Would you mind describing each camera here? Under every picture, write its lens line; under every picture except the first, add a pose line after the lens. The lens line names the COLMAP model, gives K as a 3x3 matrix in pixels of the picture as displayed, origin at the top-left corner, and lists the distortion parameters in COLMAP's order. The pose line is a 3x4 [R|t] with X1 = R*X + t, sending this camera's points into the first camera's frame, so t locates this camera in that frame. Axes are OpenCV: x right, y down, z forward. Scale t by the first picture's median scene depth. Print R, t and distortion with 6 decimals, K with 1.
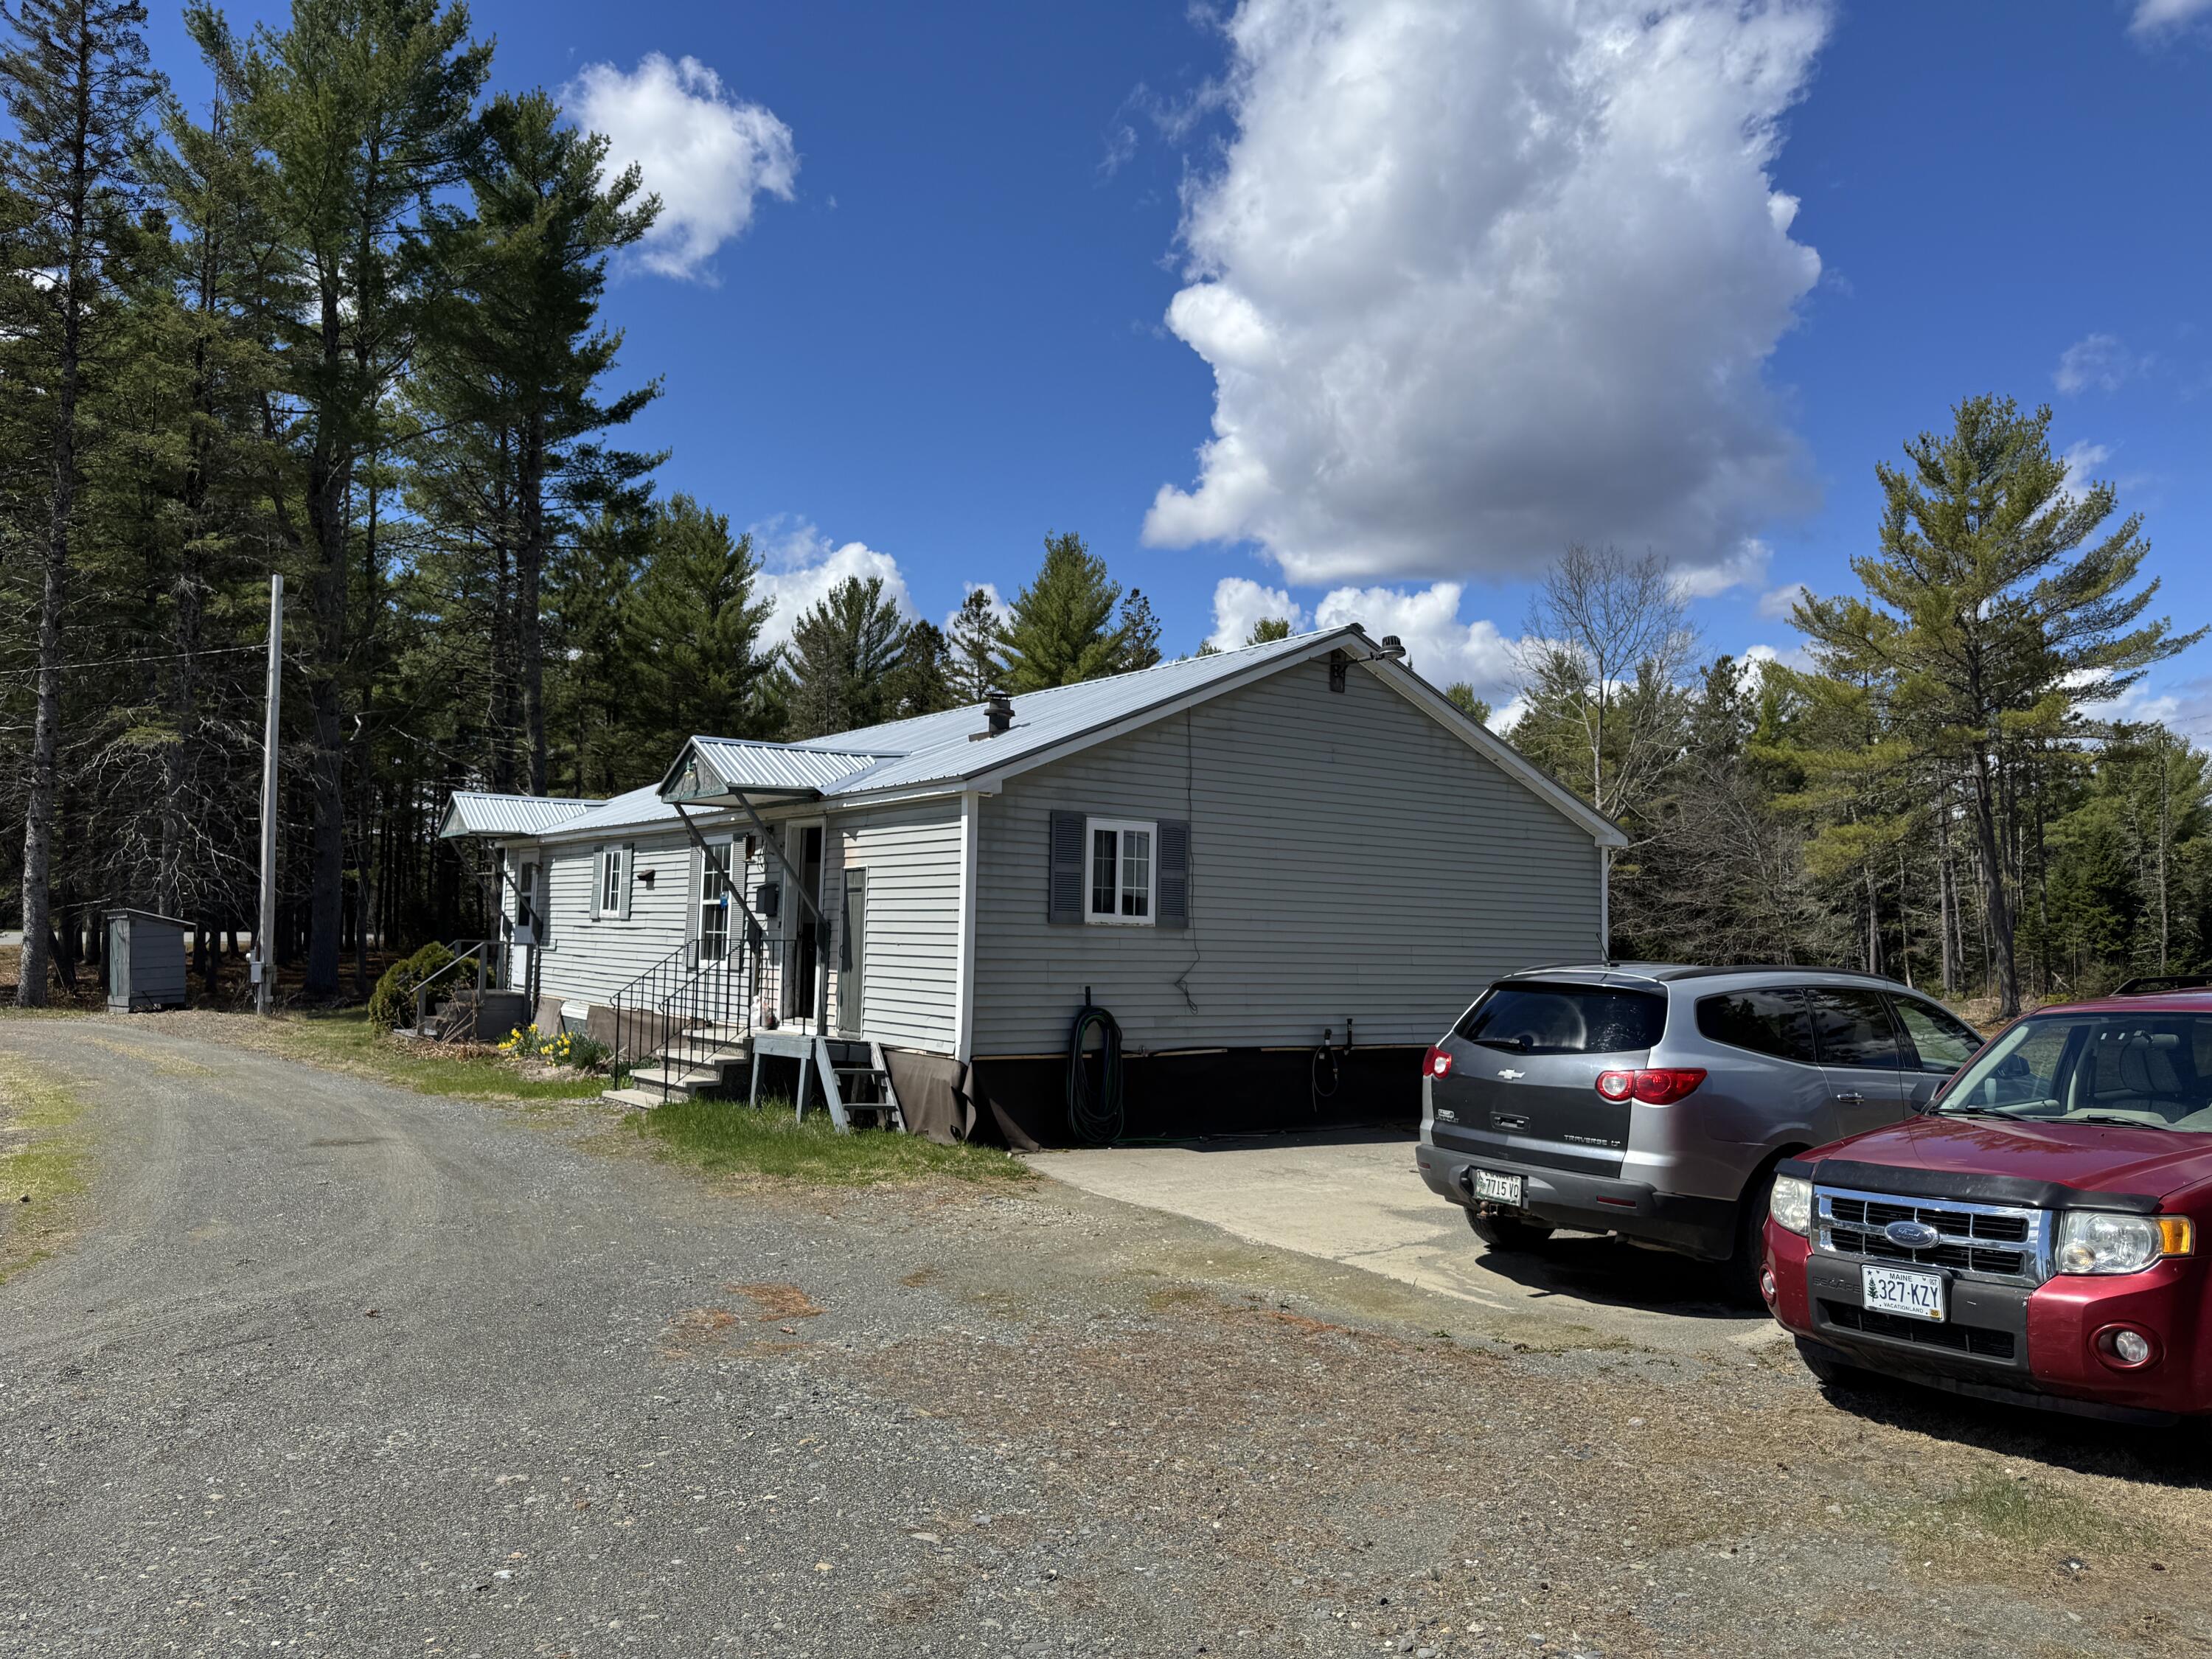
lens RADIAL K [[1621.3, 0, 1123.1], [0, 1621.3, 851.1], [0, 0, 1]] dist [-0.021045, 0.006227]
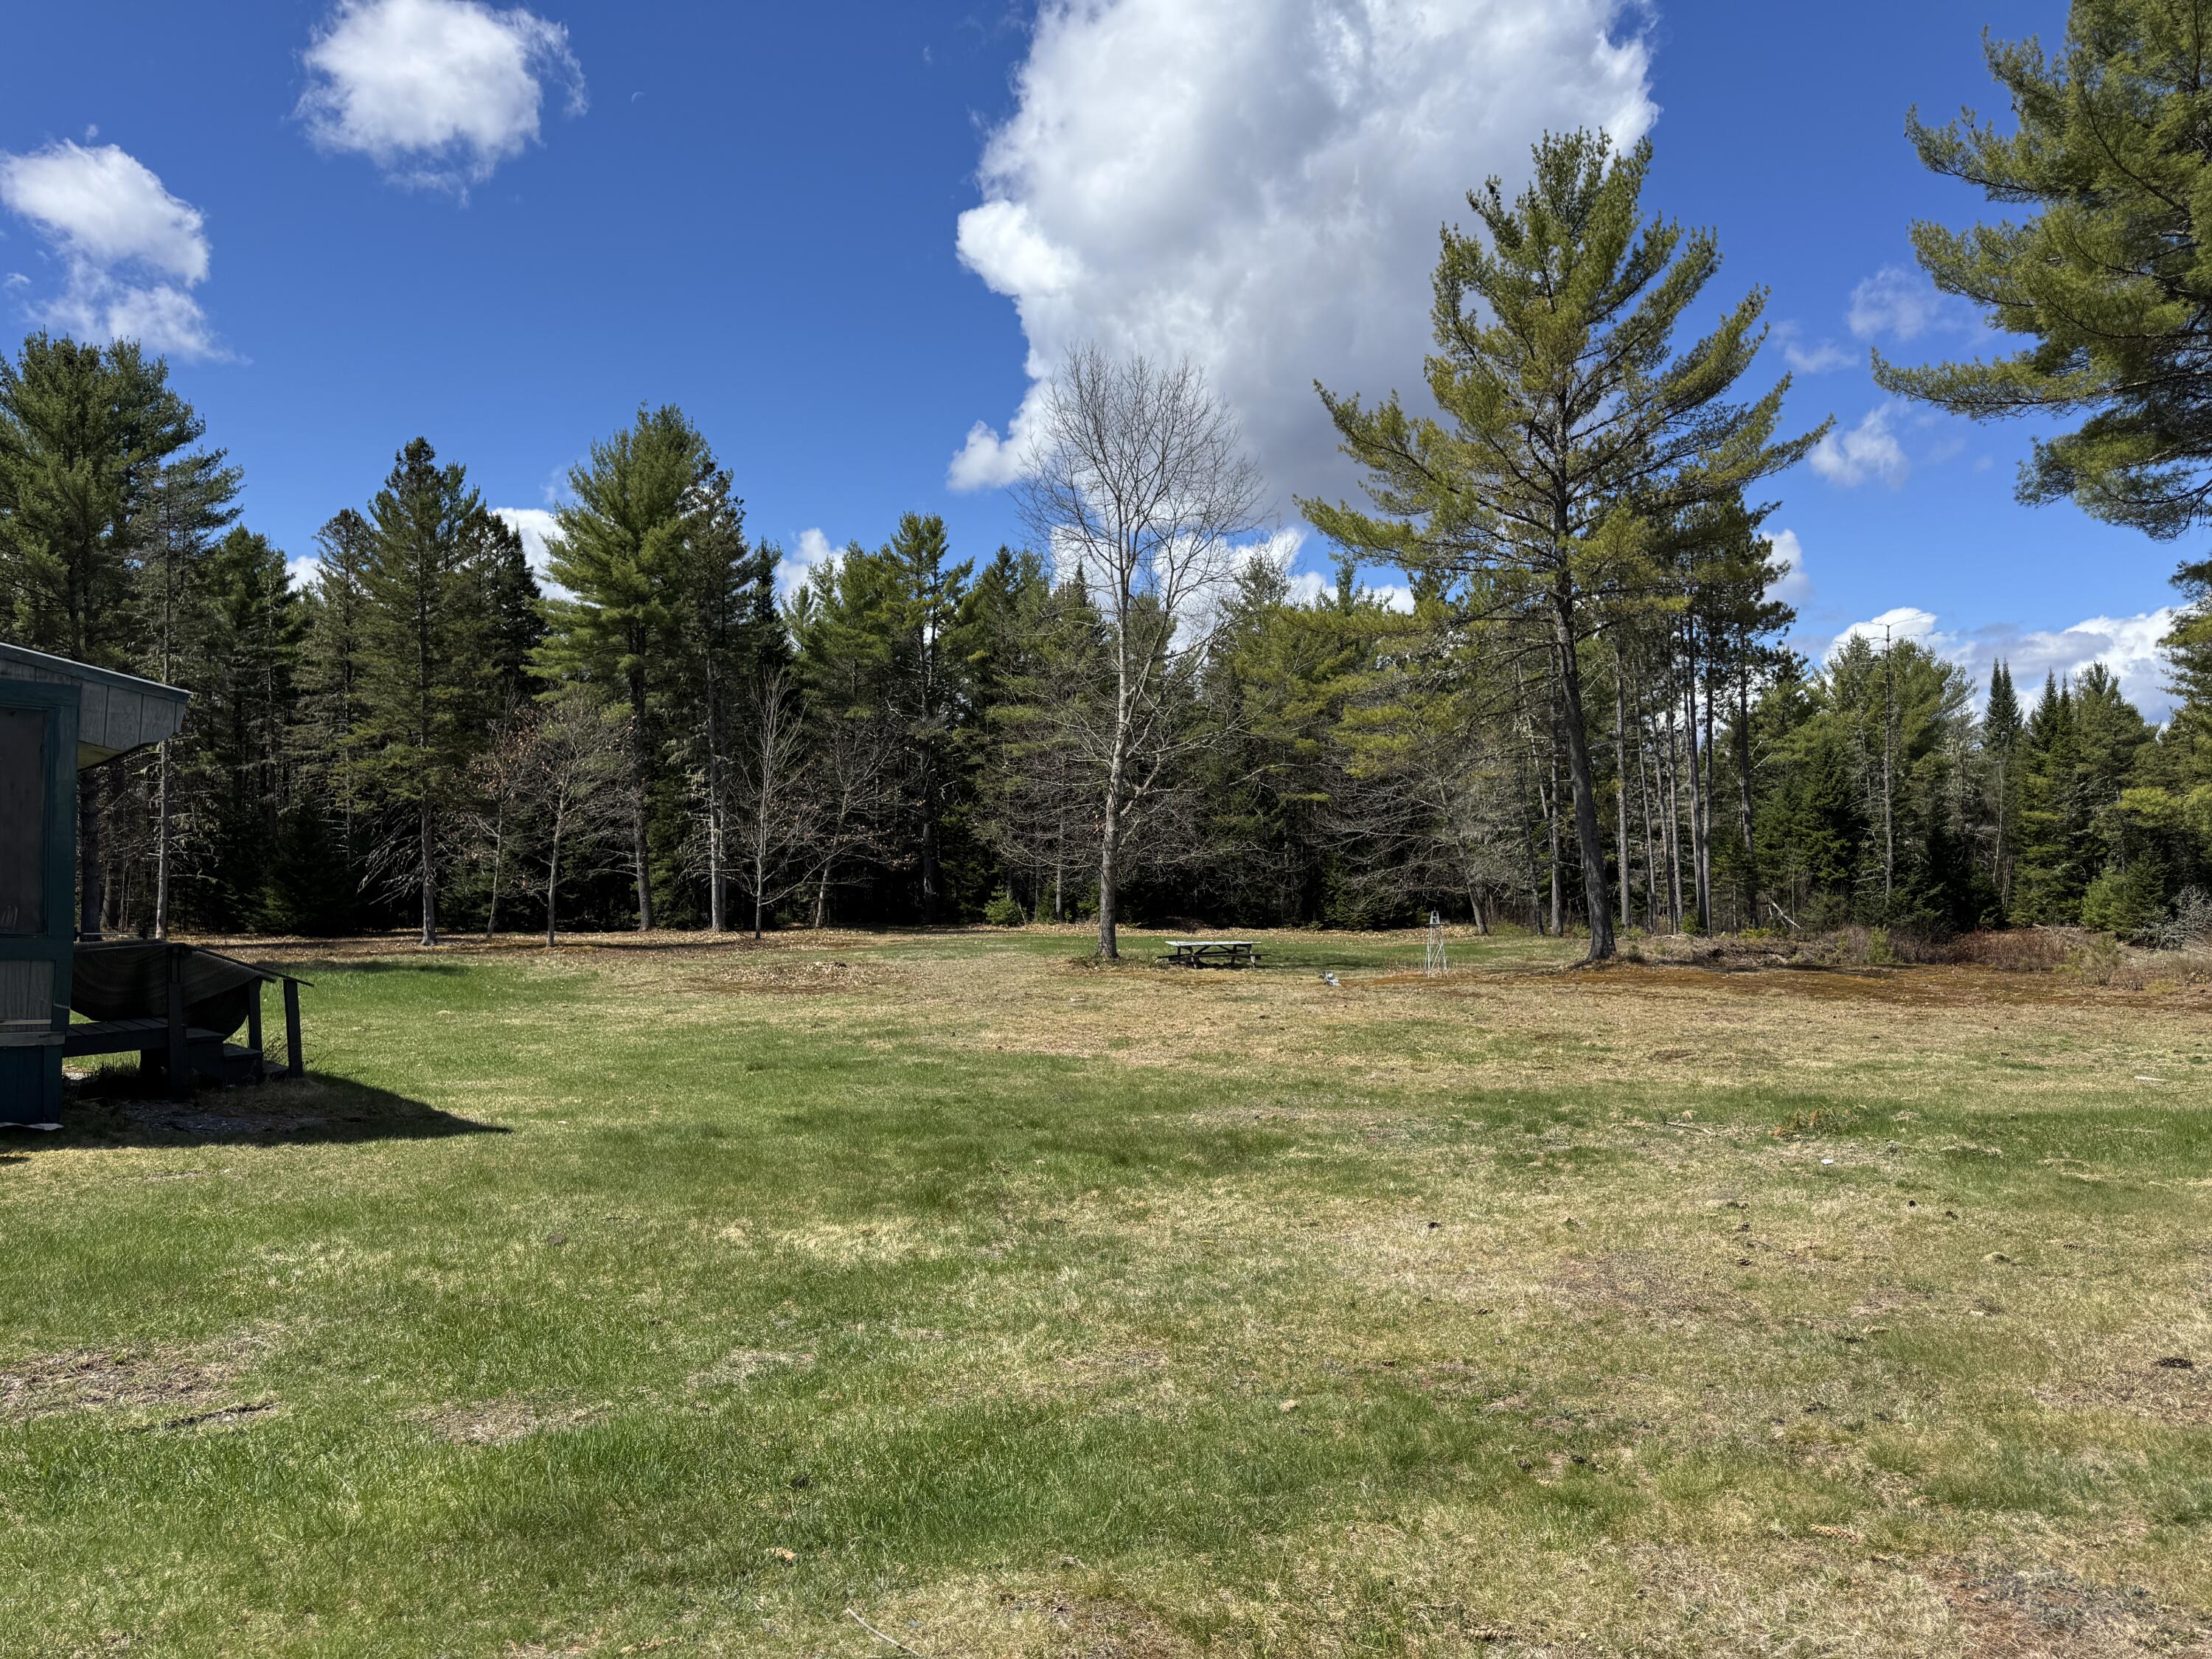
lens RADIAL K [[1558.1, 0, 1108.7], [0, 1558.1, 843.9], [0, 0, 1]] dist [0.015920, -0.019803]
pose [[0.997313, -0.014465, 0.071811, 0.145199], [0.012617, 0.999579, 0.026118, 0.014223], [-0.072159, -0.025142, 0.997076, 0.157854]]
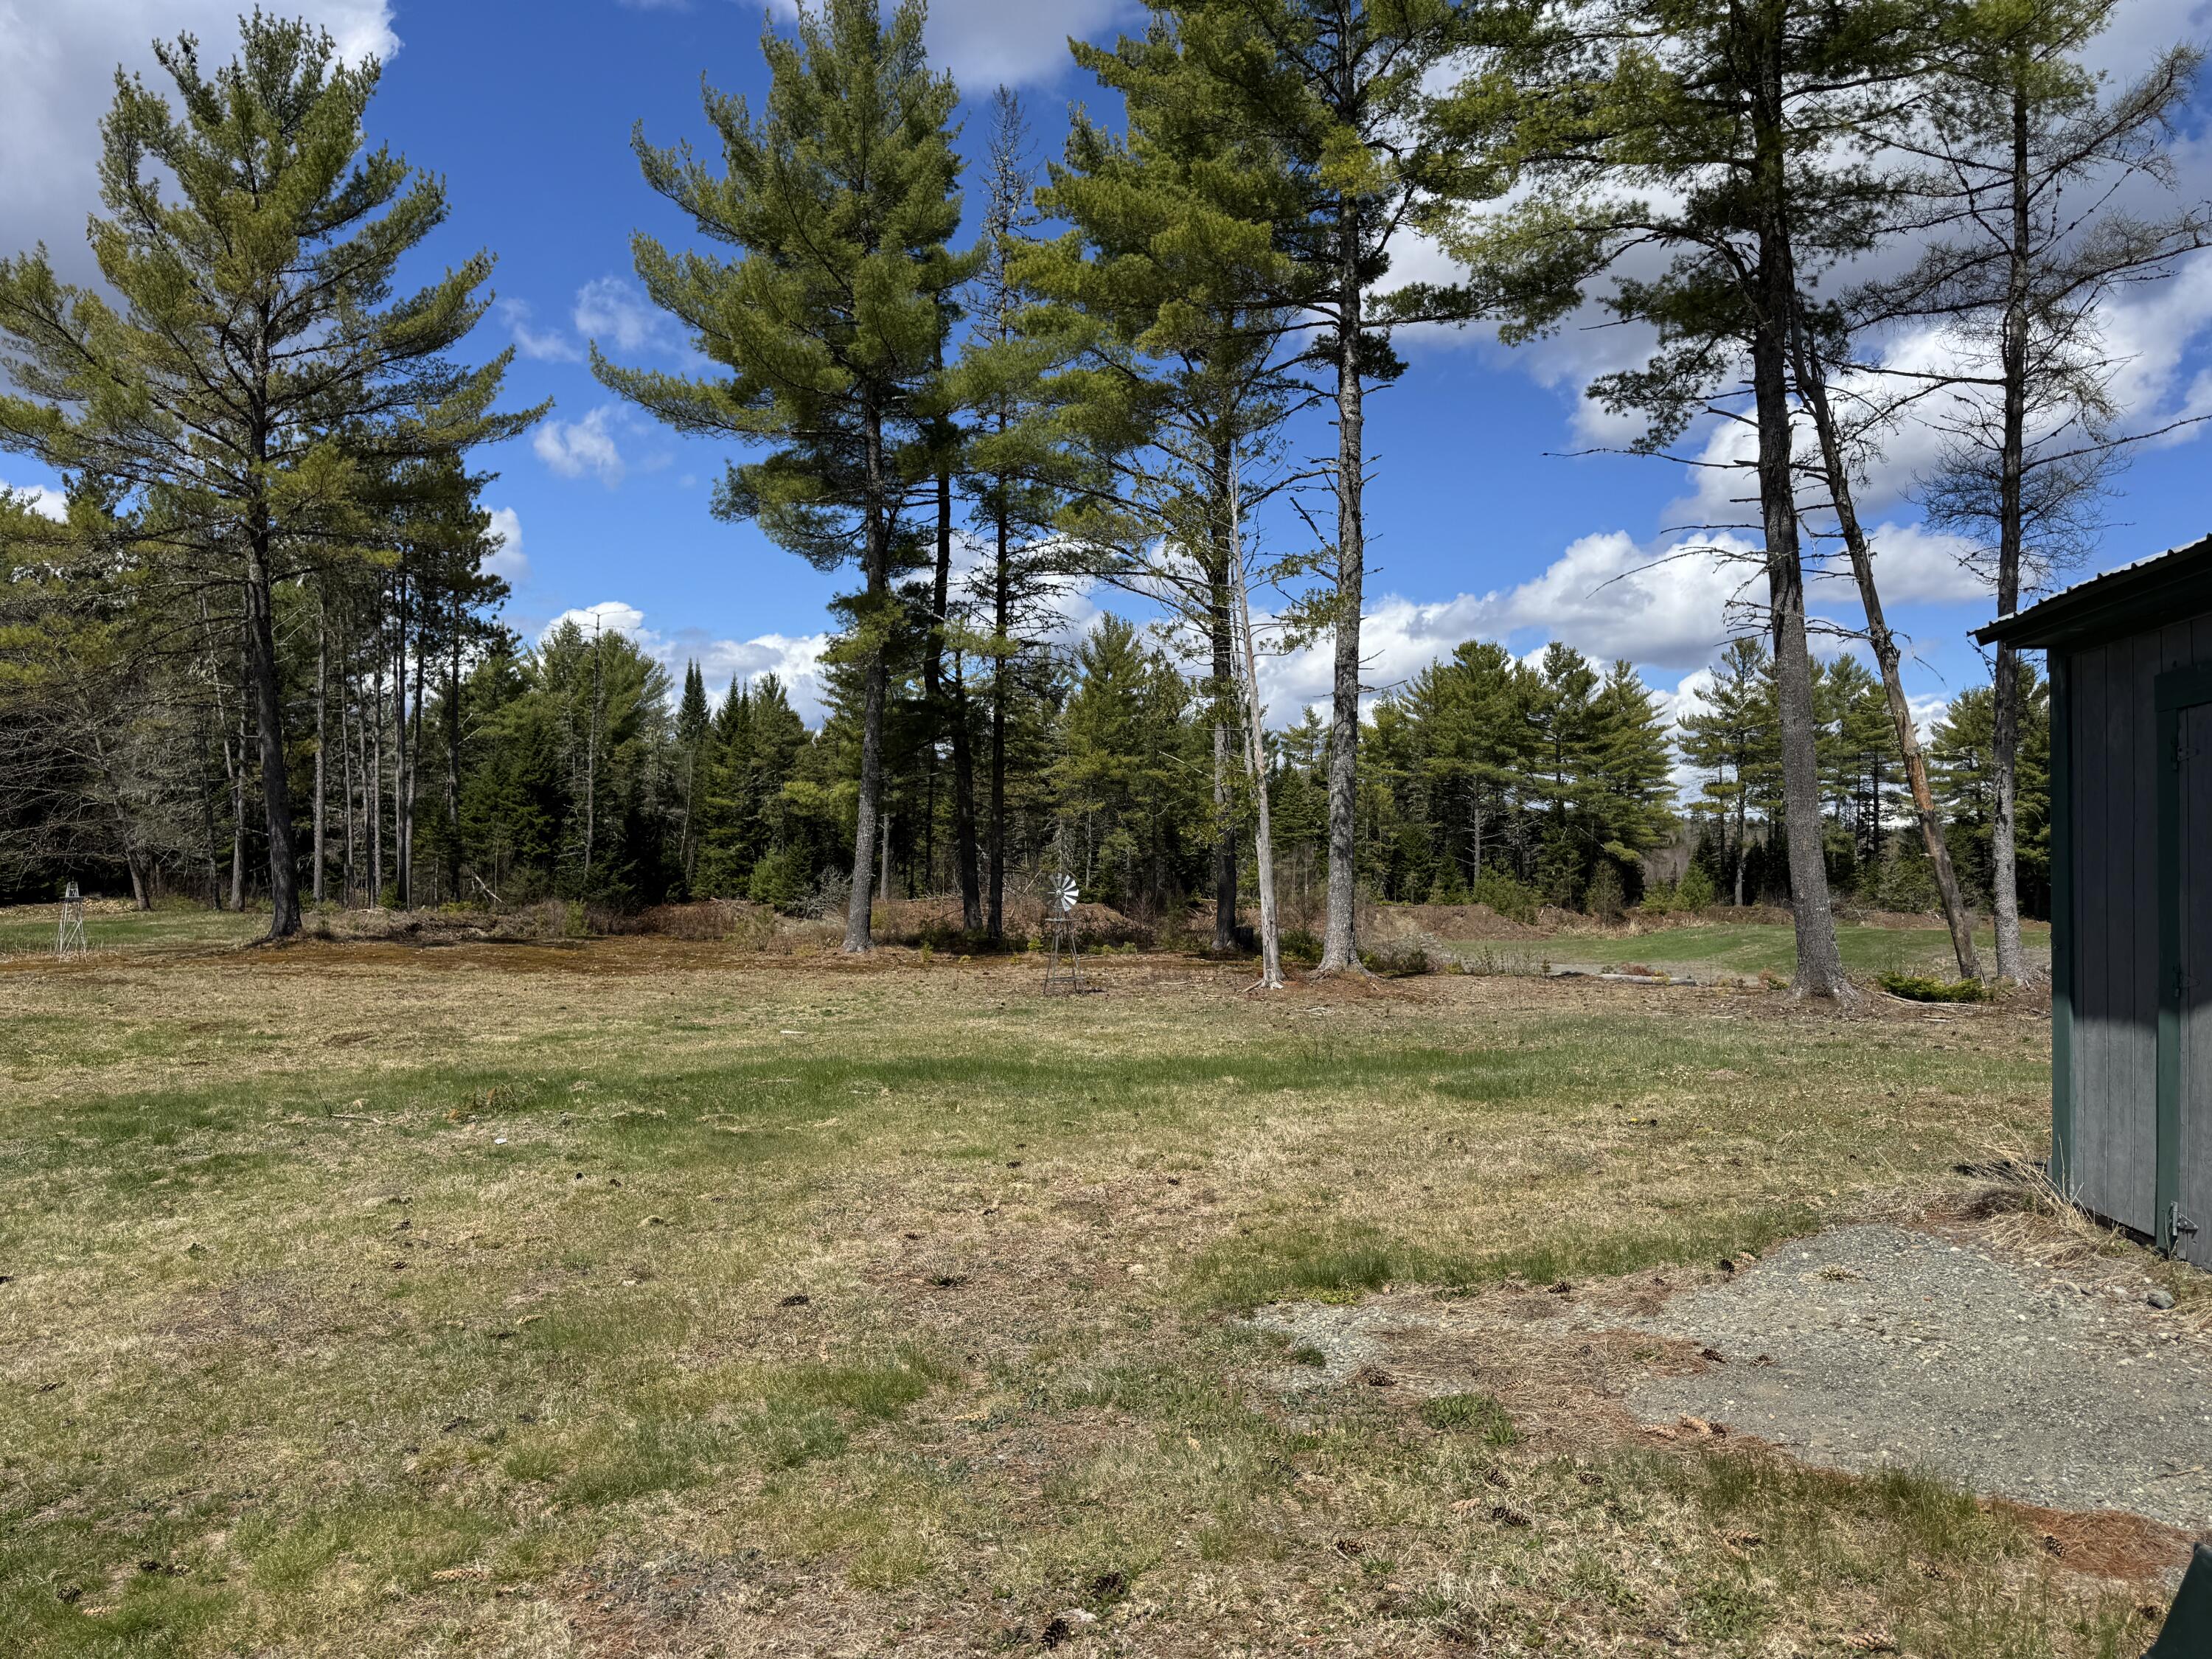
lens RADIAL K [[1558.1, 0, 1134.6], [0, 1558.1, 811.7], [0, 0, 1]] dist [0.015920, -0.019803]
pose [[0.645043, 0.025495, 0.763721, 0.149477], [-0.048113, 0.998815, 0.007293, 0.014816], [-0.762630, -0.041450, 0.645505, 0.162865]]
